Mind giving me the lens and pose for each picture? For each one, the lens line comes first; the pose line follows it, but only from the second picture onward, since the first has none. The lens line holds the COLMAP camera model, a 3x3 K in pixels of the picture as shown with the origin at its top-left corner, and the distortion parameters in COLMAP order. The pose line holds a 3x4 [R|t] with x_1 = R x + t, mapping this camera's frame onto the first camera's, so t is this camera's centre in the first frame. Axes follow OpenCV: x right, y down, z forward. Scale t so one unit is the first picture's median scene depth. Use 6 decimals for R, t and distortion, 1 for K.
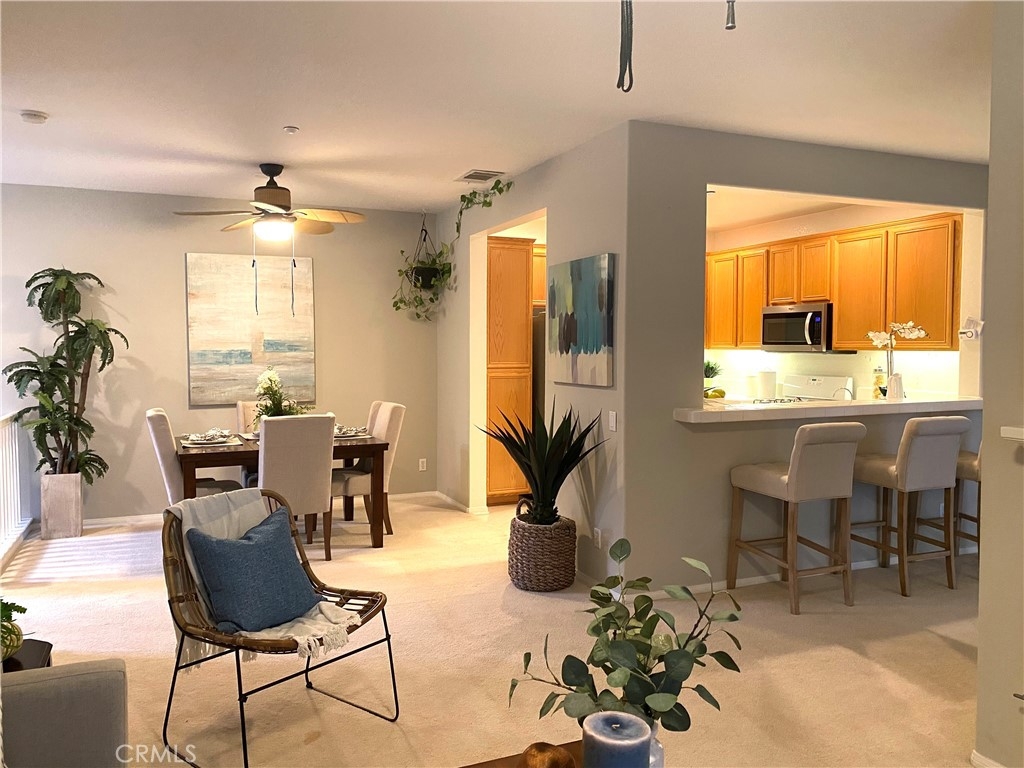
lens RADIAL K [[799.5, 0, 510.7], [0, 799.5, 409.4], [0, 0, 1]] dist [-0.005789, -0.008709]
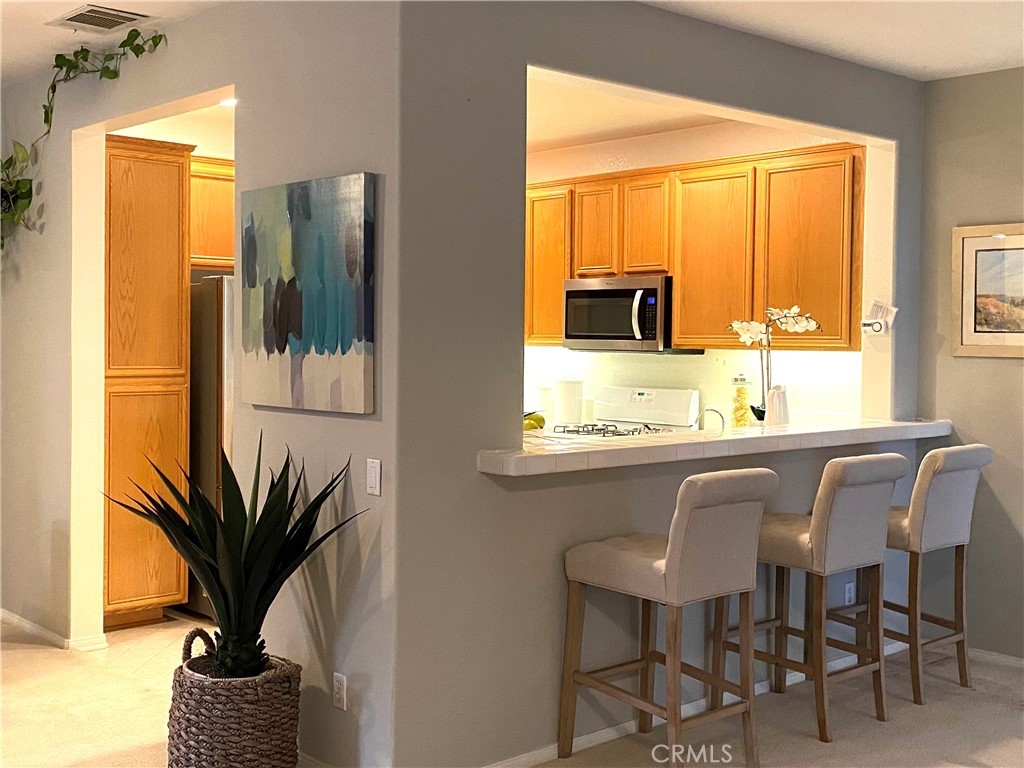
lens RADIAL K [[1175.3, 0, 512.0], [0, 1175.3, 384.0], [0, 0, 1]] dist [0.155515, -0.494082]
pose [[0.940610, -0.002766, 0.339478, -0.049150], [0.015594, 0.999263, -0.035066, -0.016132], [-0.339131, 0.038277, 0.939960, 0.169830]]
